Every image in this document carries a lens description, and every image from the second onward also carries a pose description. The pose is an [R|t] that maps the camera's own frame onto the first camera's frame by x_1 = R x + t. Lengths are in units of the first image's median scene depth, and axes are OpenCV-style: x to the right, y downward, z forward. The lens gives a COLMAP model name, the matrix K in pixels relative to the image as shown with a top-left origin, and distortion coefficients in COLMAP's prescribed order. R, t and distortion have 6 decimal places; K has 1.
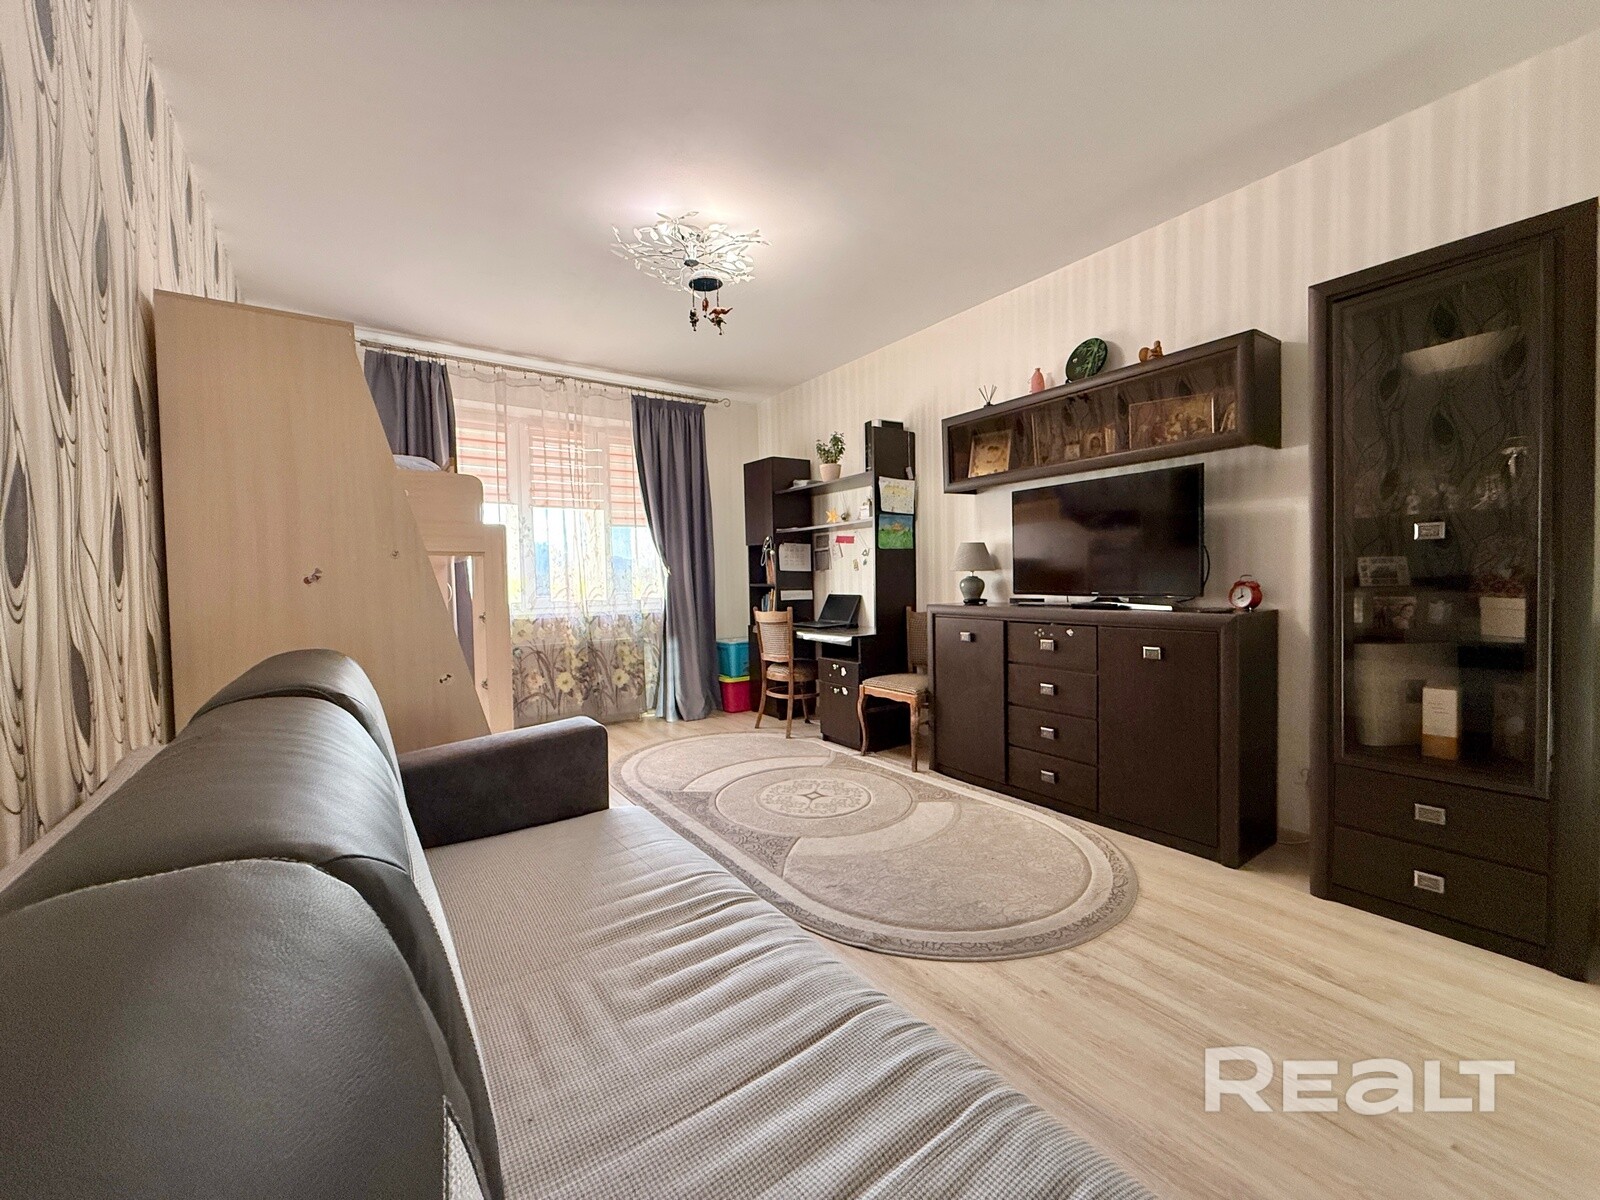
lens RADIAL K [[641.3, 0, 796.0], [0, 641.3, 598.7], [0, 0, 1]] dist [-0.000322, -0.000261]
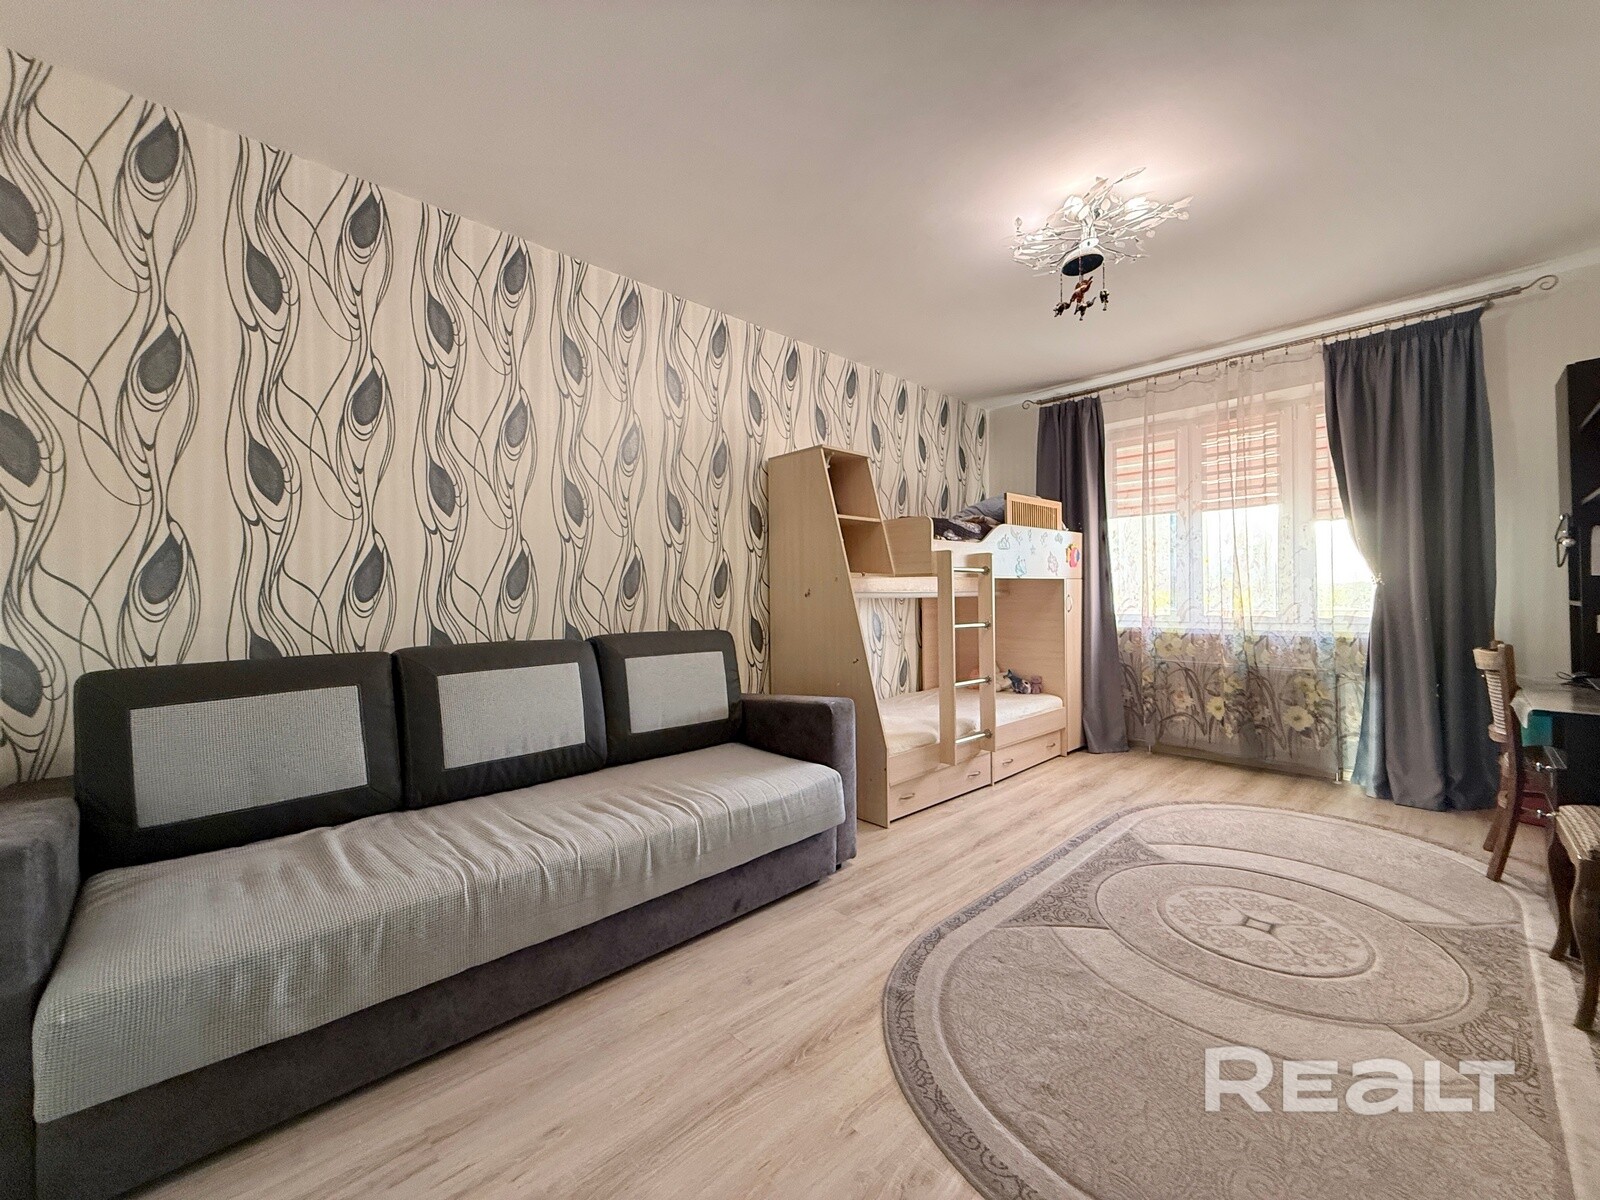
lens RADIAL K [[641.3, 0, 795.8], [0, 641.3, 601.0], [0, 0, 1]] dist [-0.000322, -0.000261]
pose [[0.141973, 0.021349, -0.989640, 0.465477], [-0.023734, 0.999553, 0.018158, -0.020563], [0.989586, 0.020910, 0.142417, 0.328697]]
